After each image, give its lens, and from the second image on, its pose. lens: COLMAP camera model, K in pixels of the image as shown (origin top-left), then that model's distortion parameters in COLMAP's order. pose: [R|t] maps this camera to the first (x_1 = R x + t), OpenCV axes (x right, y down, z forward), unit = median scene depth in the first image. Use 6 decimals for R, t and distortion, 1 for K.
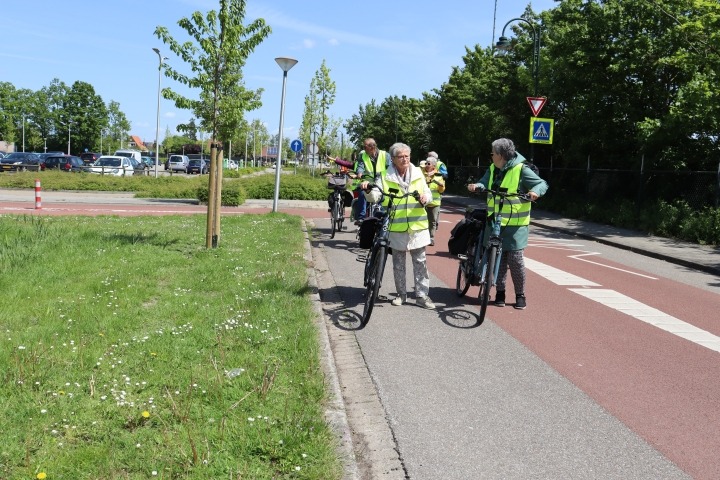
lens RADIAL K [[580.1, 0, 360.0], [0, 580.1, 240.0], [0, 0, 1]] dist [-0.150388, 0.070757]
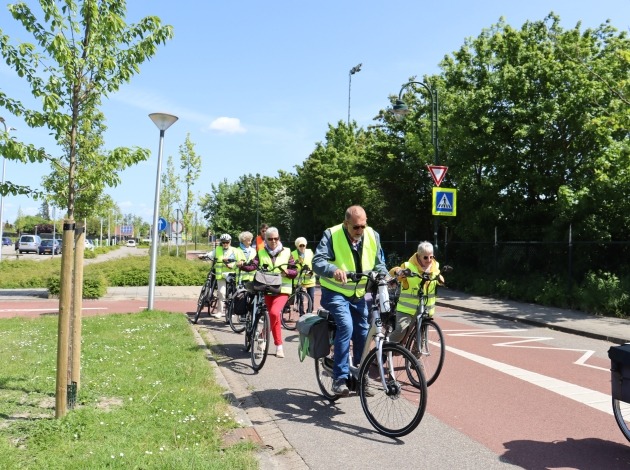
lens RADIAL K [[568.3, 0, 315.0], [0, 568.3, 235.0], [0, 0, 1]] dist [-0.171471, 0.130898]
pose [[0.984643, -0.020459, 0.173379, -0.033935], [0.044325, 0.989864, -0.134922, -0.021607], [-0.168861, 0.140535, 0.975570, 0.130657]]
